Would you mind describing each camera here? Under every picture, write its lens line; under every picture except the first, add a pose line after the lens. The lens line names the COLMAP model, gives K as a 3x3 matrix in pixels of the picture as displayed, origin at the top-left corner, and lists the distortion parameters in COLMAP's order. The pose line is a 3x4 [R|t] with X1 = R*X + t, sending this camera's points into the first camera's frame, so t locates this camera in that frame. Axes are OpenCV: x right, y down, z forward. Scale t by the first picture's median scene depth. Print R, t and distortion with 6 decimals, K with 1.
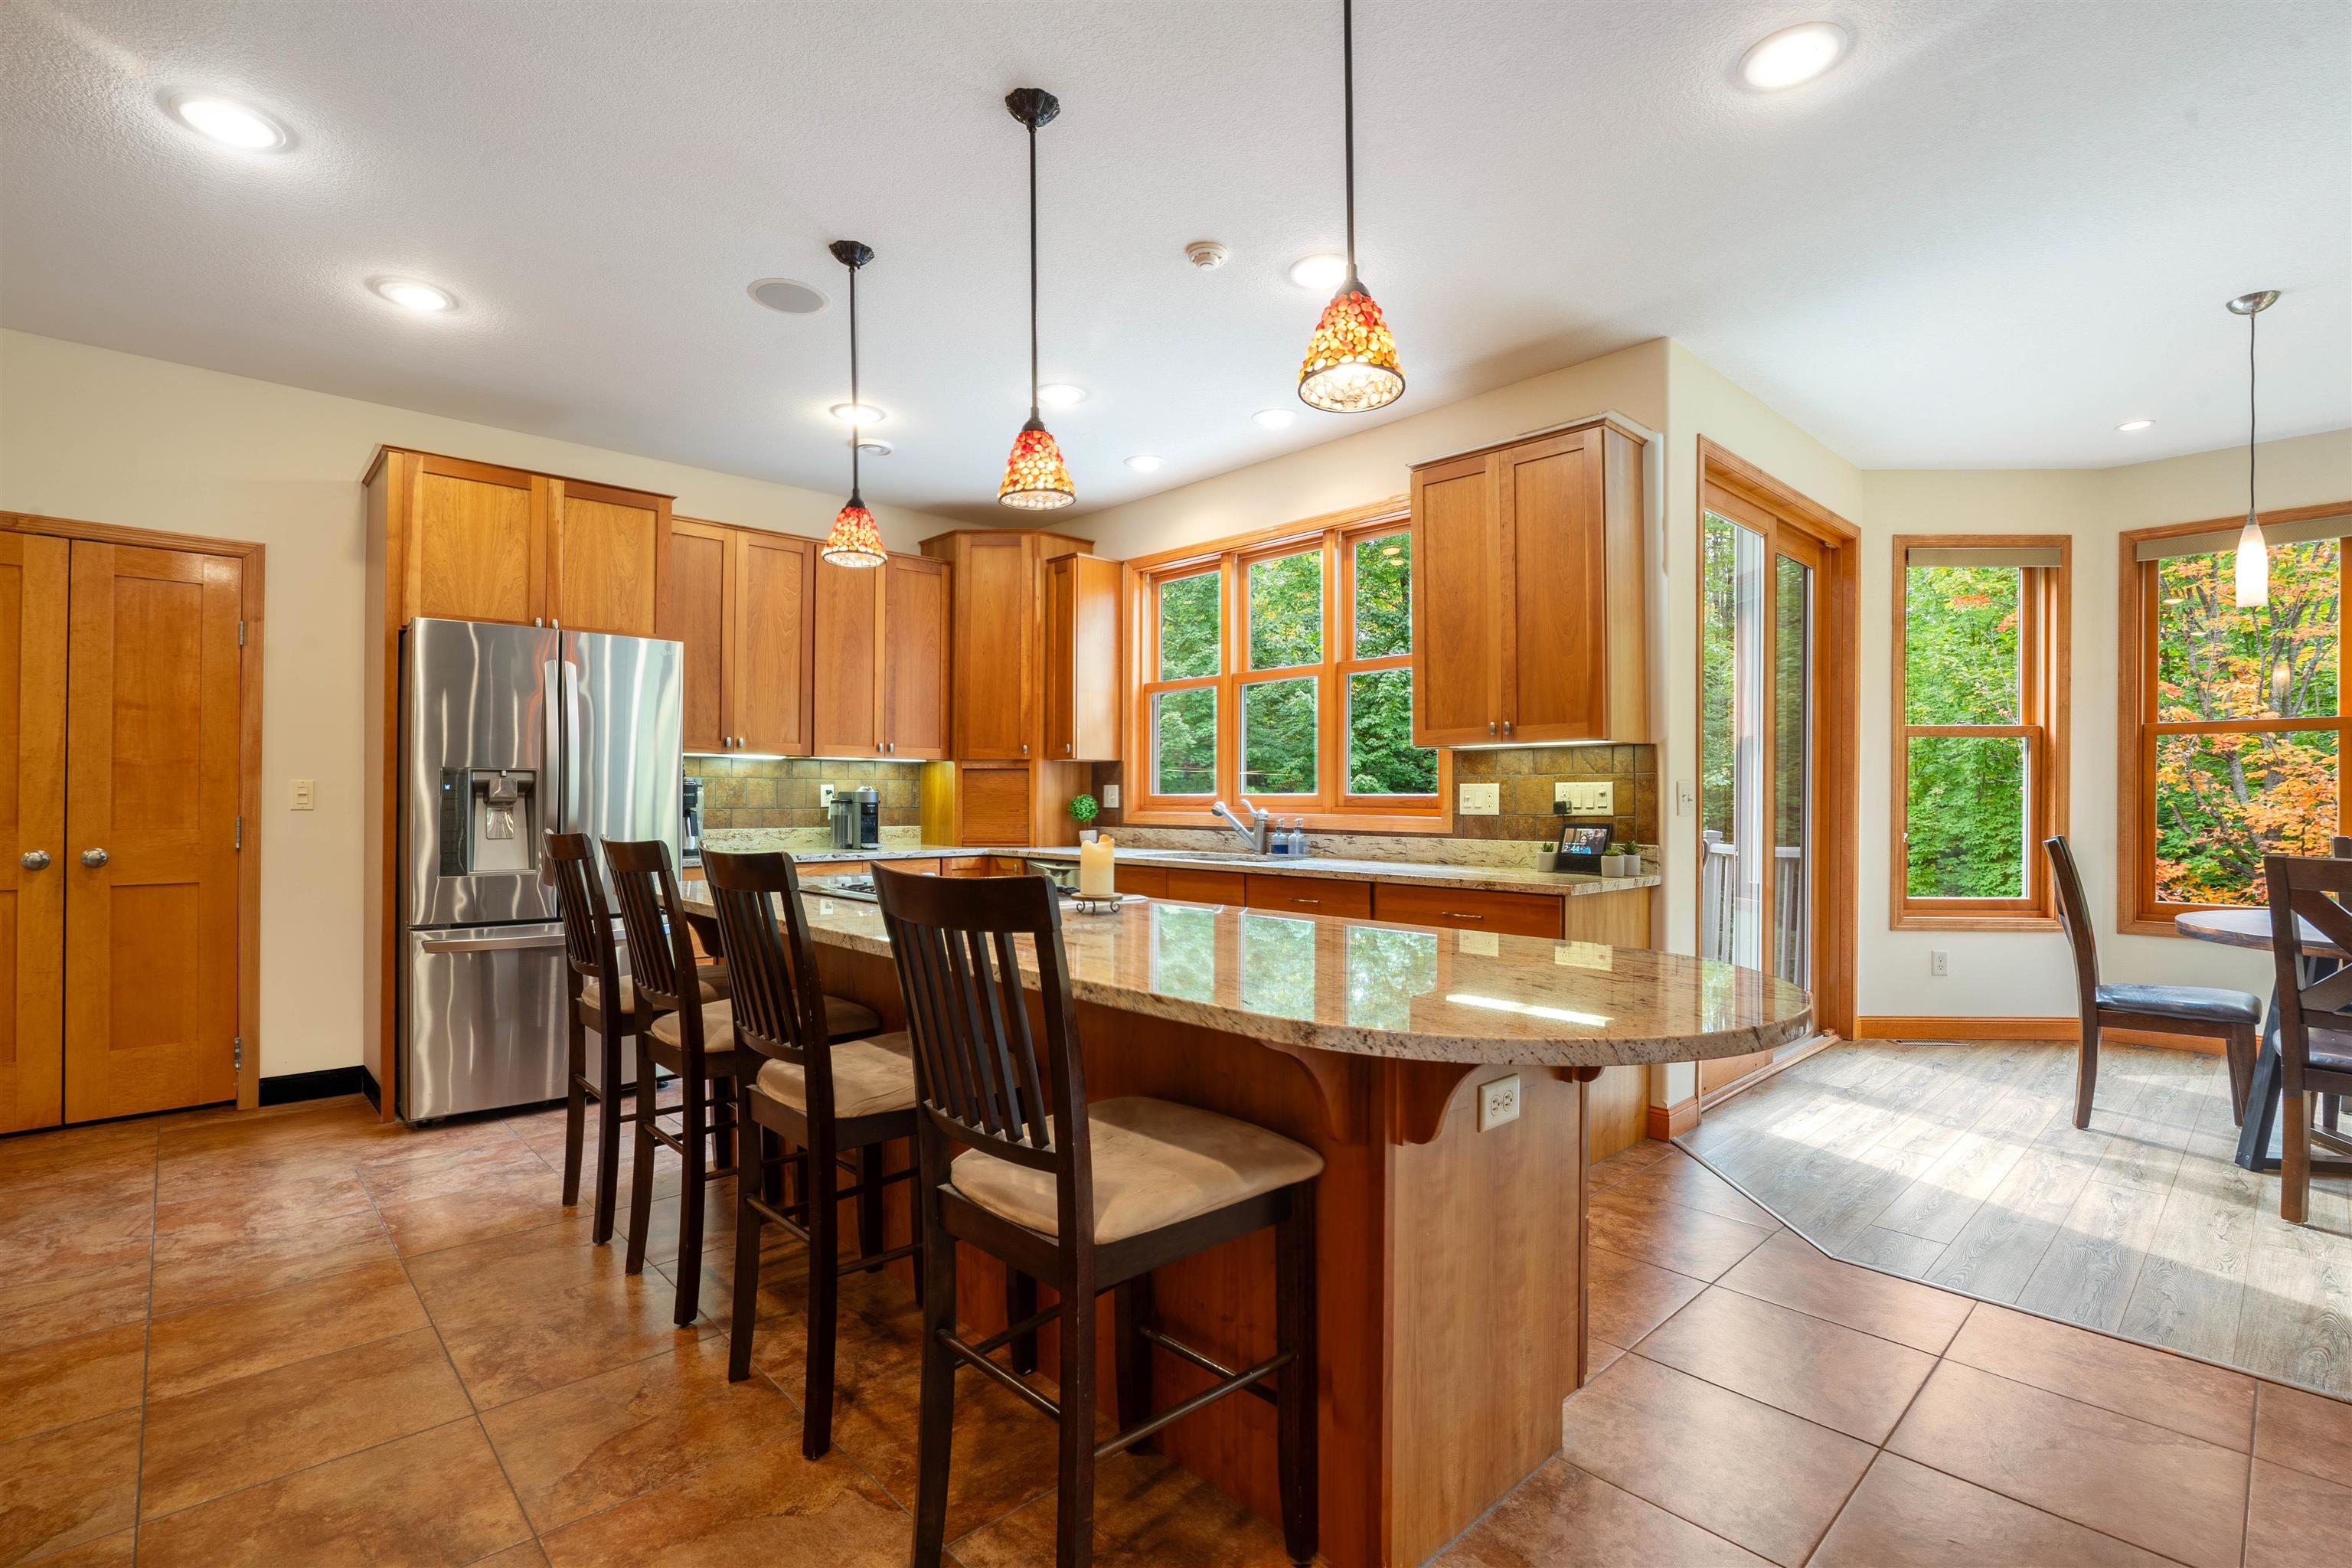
lens RADIAL K [[1070.5, 0, 1176.5], [0, 1070.5, 793.7], [0, 0, 1]] dist [-0.024276, 0.009264]
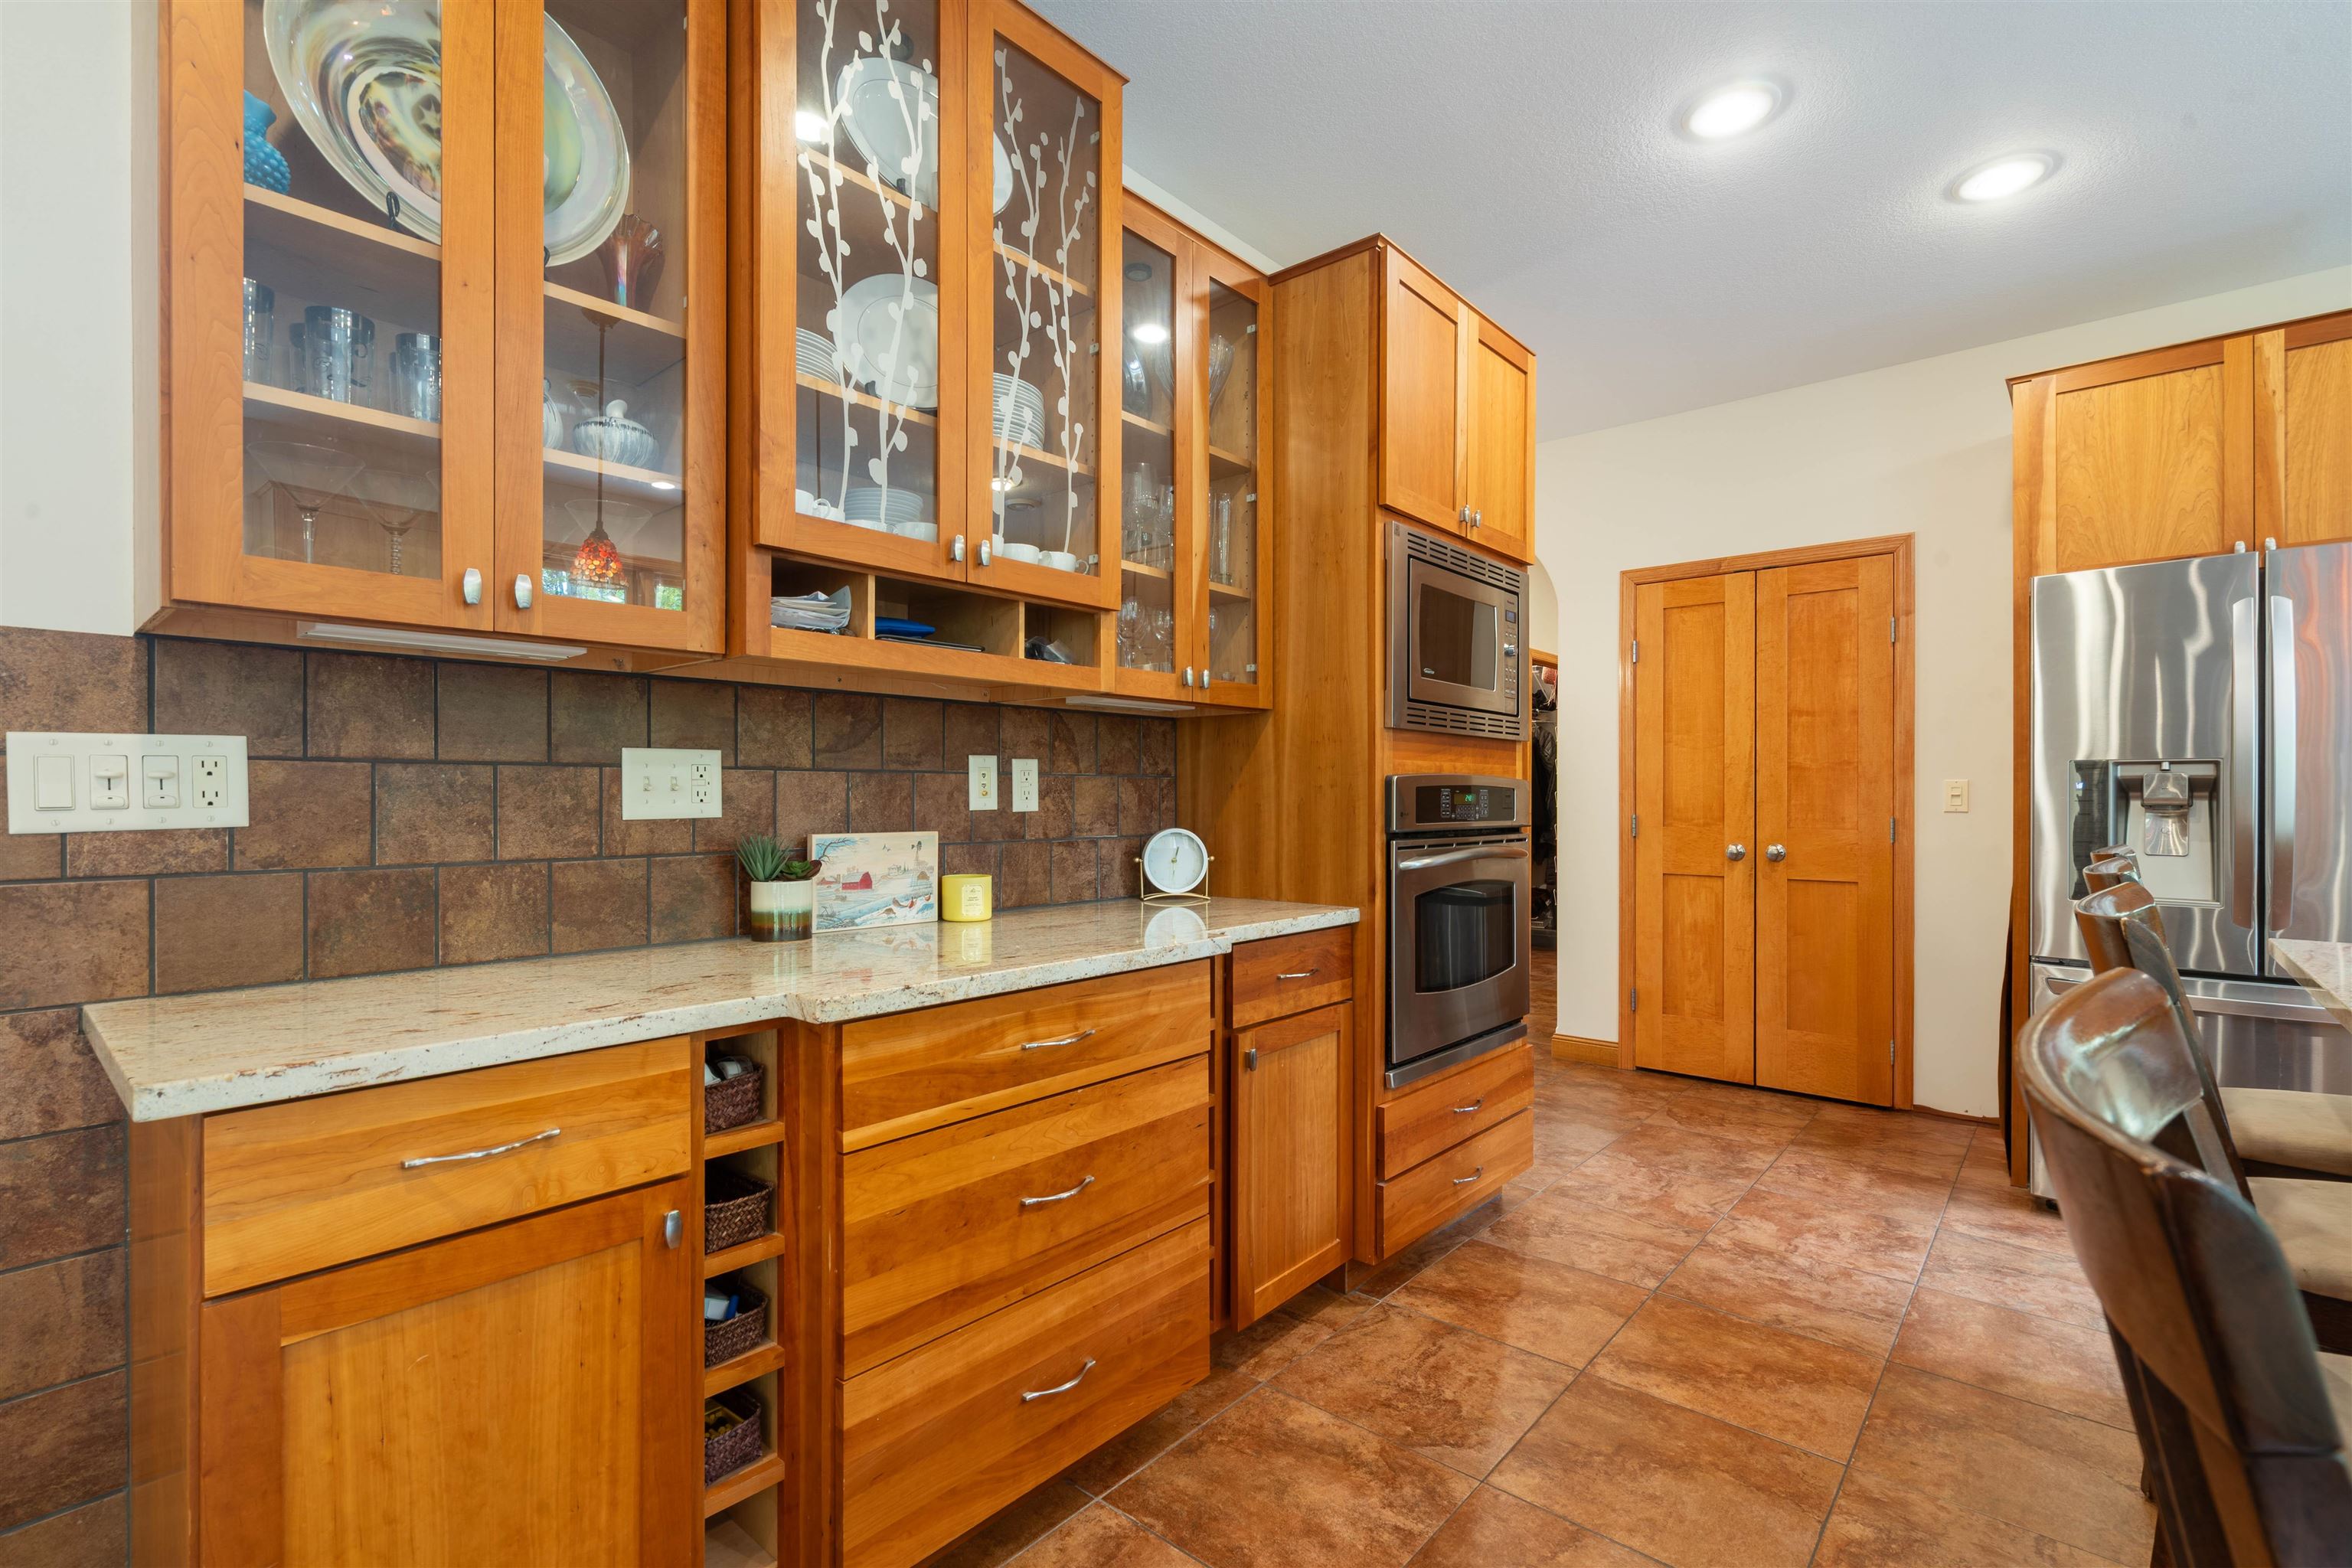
lens RADIAL K [[1062.6, 0, 1182.4], [0, 1062.6, 795.1], [0, 0, 1]] dist [0.000273, 0.000106]
pose [[0.102096, -0.001860, -0.994773, 0.023486], [0.003332, 0.999993, -0.001528, -0.000192], [0.994769, -0.003159, 0.102102, 0.252224]]
